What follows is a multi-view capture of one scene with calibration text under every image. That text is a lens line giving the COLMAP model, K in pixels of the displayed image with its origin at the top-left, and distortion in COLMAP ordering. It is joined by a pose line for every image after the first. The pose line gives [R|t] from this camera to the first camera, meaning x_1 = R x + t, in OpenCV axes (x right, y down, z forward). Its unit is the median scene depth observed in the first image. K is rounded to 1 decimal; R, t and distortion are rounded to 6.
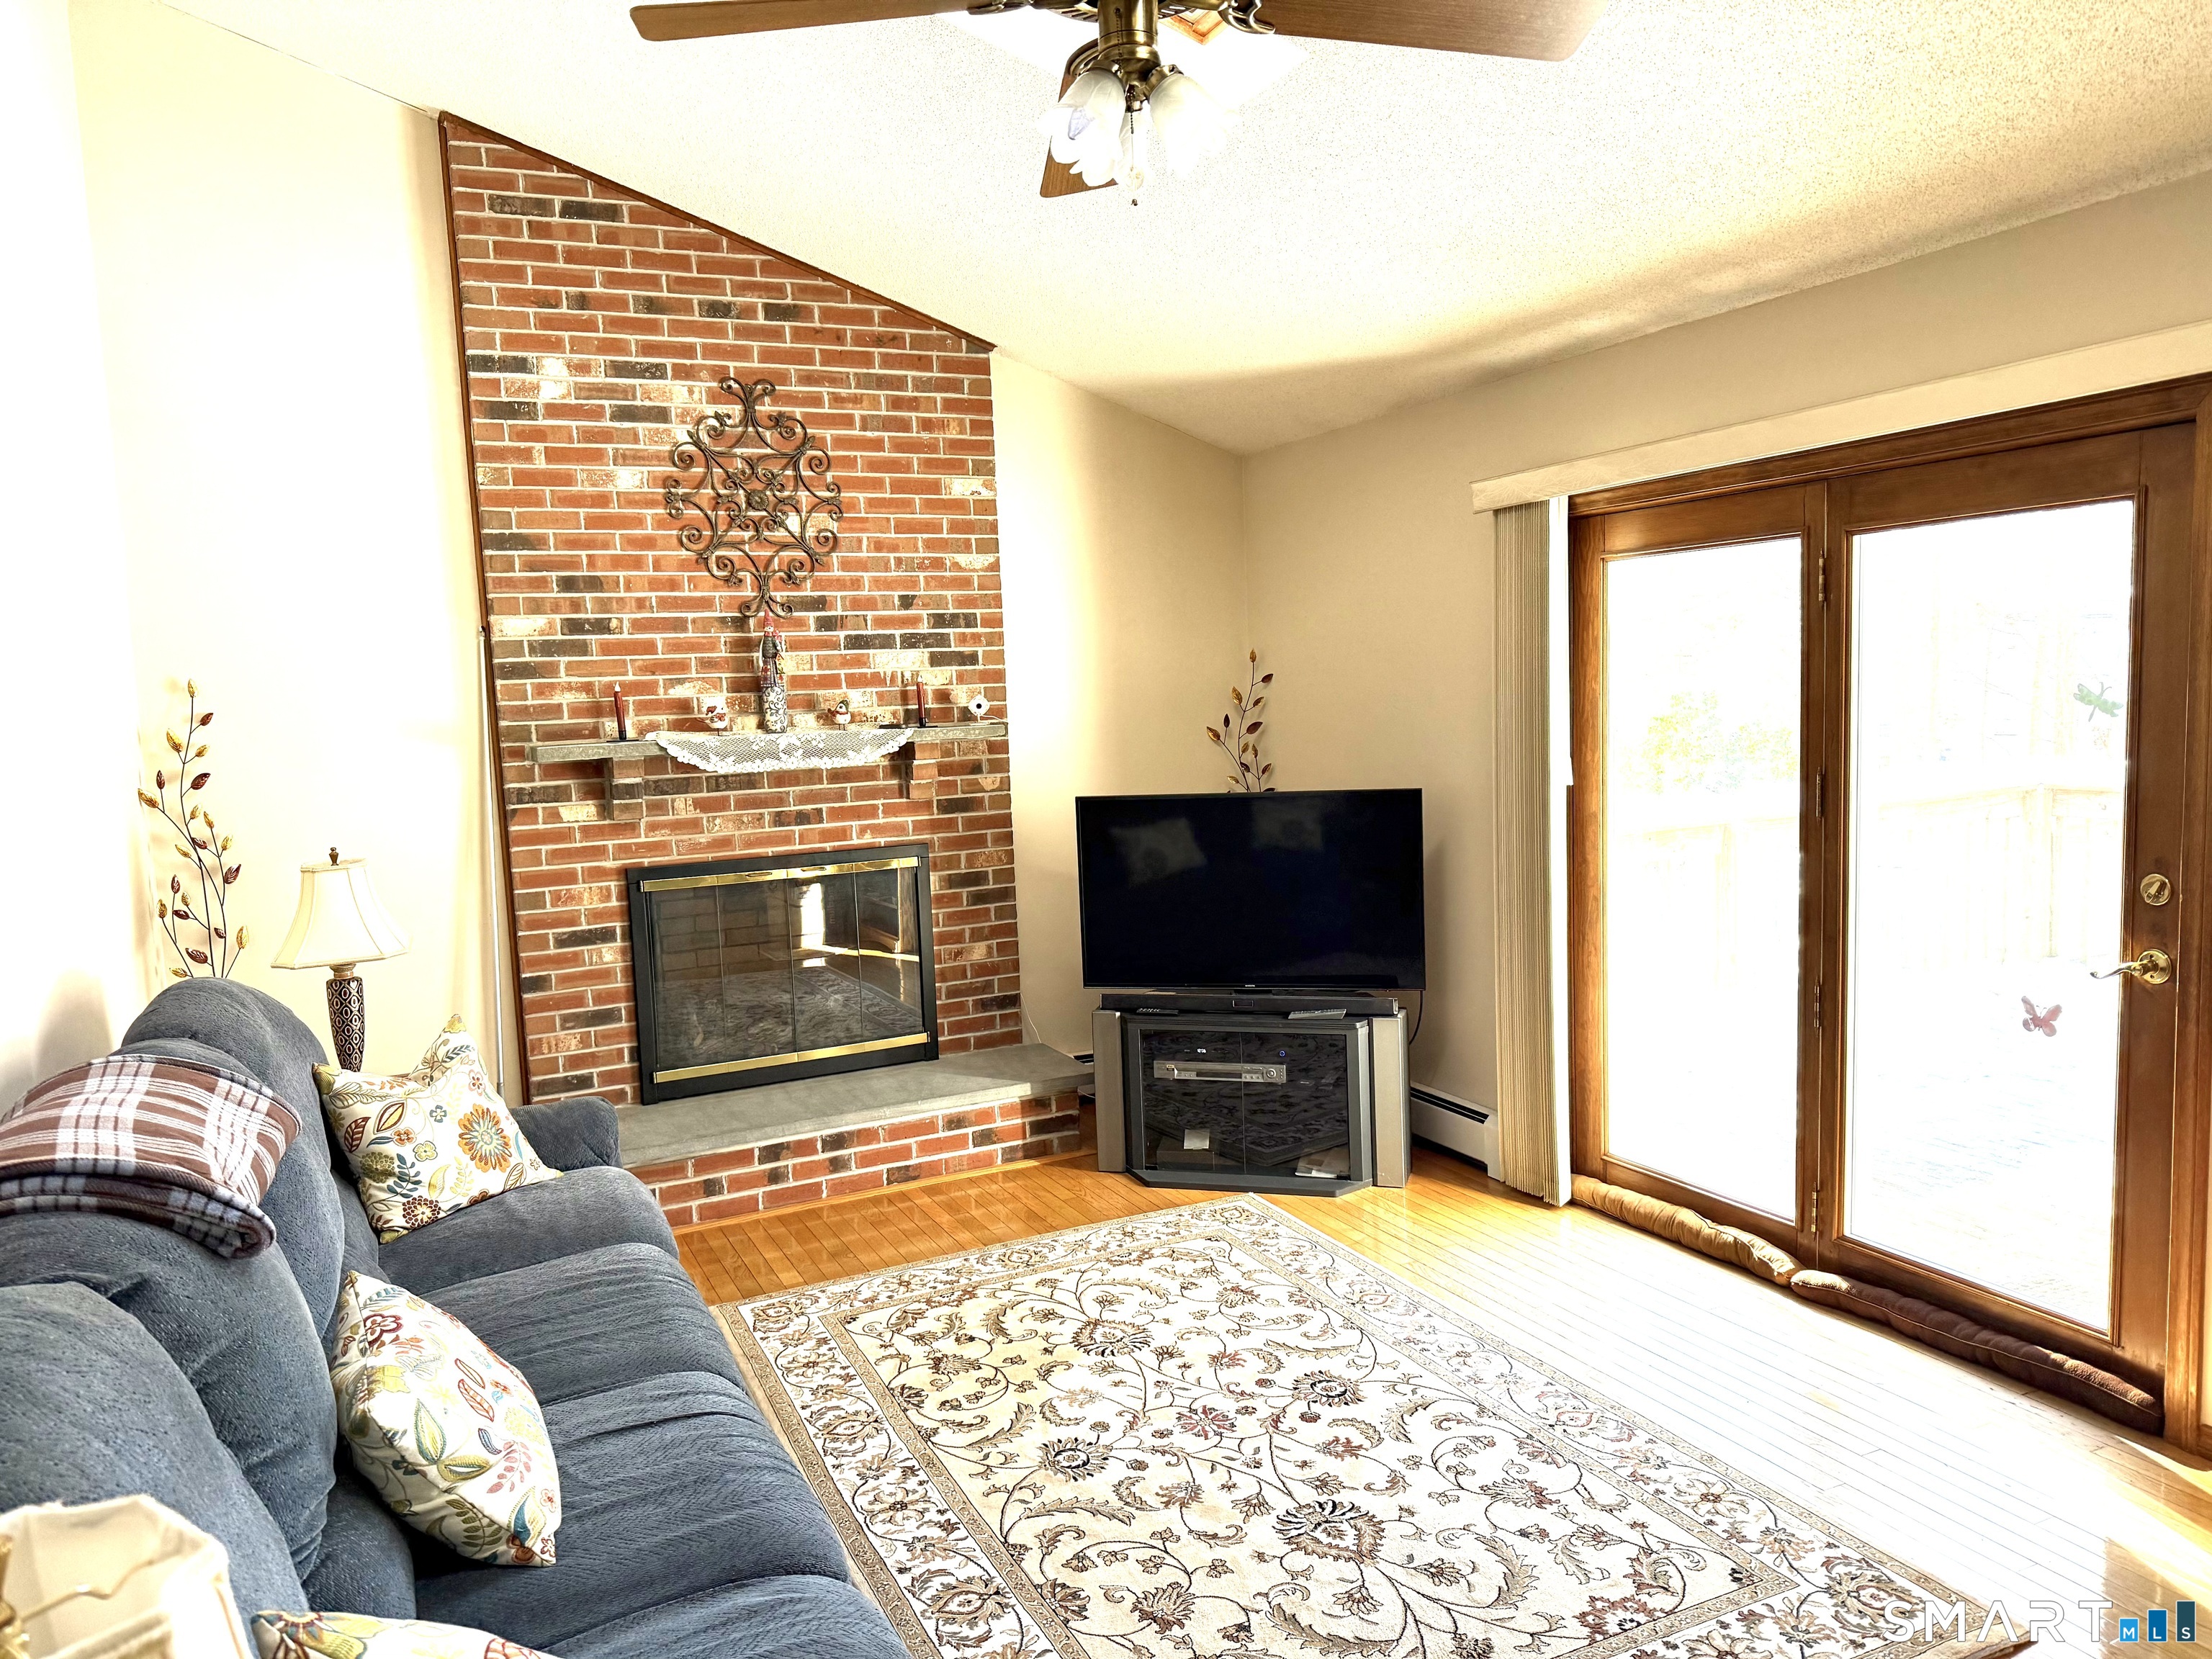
lens RADIAL K [[1553.8, 0, 1113.7], [0, 1553.8, 837.3], [0, 0, 1]] dist [0.065682, -0.049257]
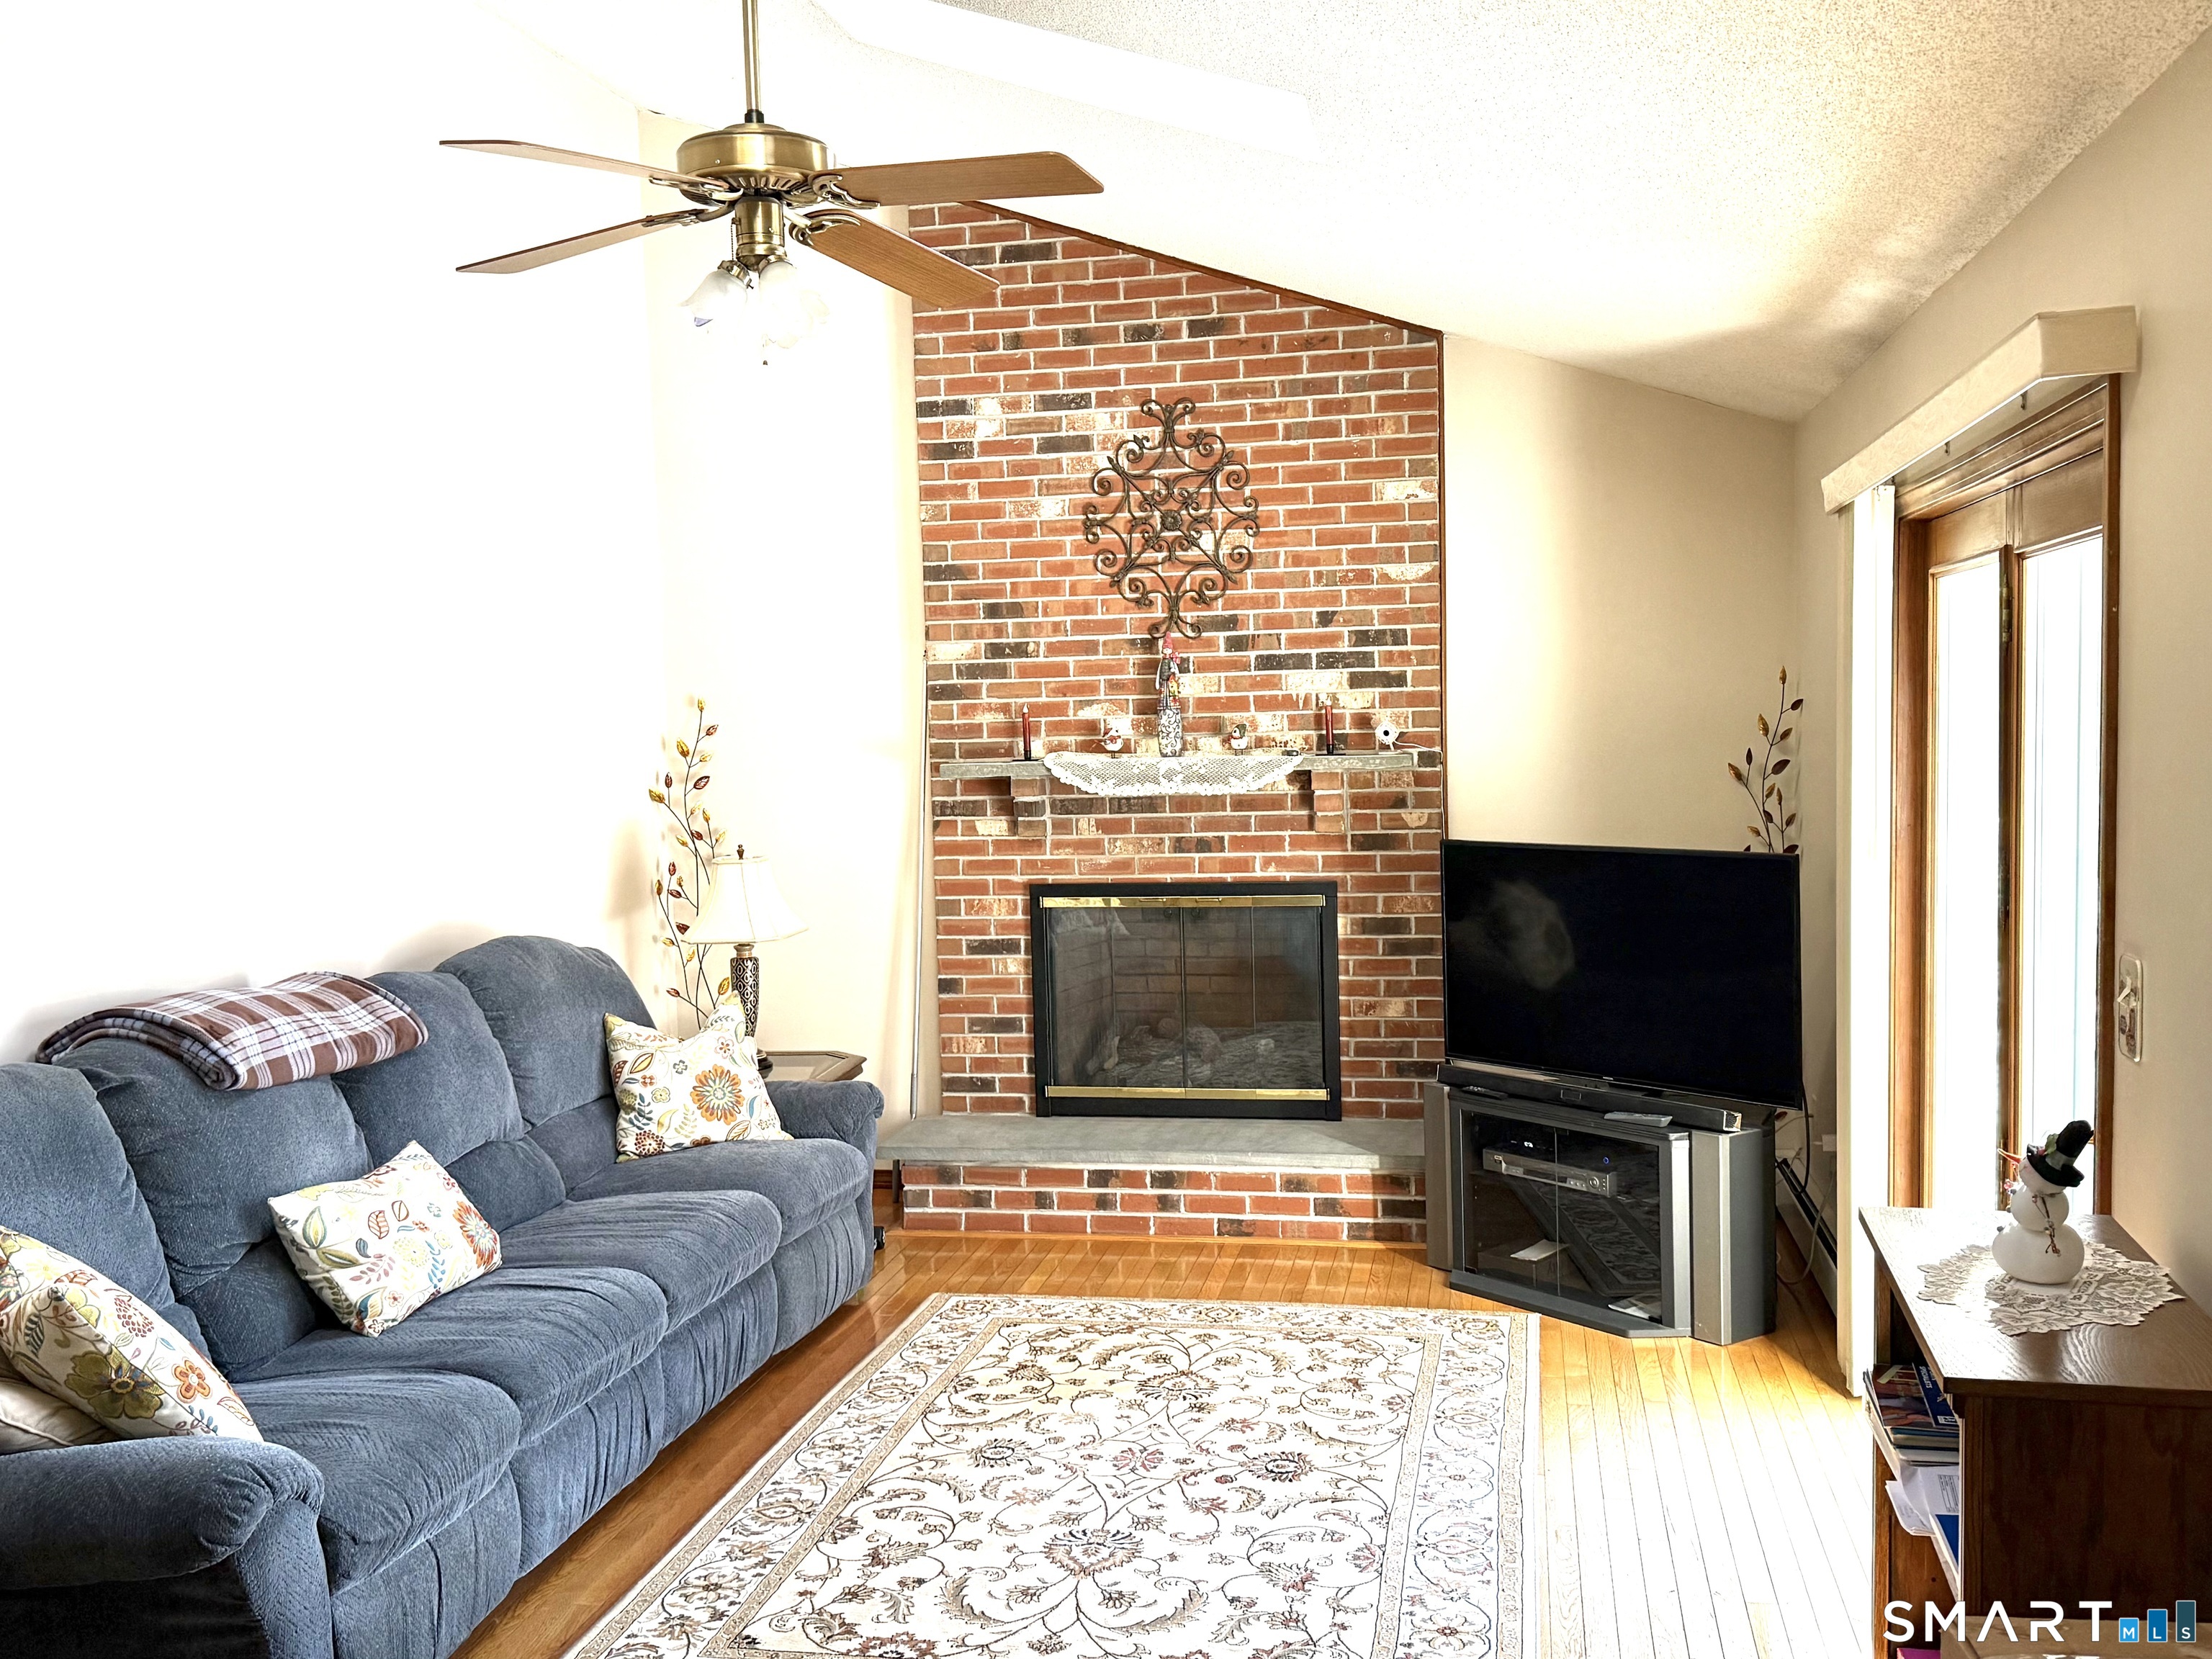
lens RADIAL K [[2109.9, 0, 1102.5], [0, 2109.9, 819.9], [0, 0, 1]] dist [0.176912, 0.000000]
pose [[0.801242, 0.052045, -0.596072, 0.571501], [-0.067170, 0.997737, -0.003174, -0.021443], [0.594558, 0.042581, 0.802925, -0.093704]]
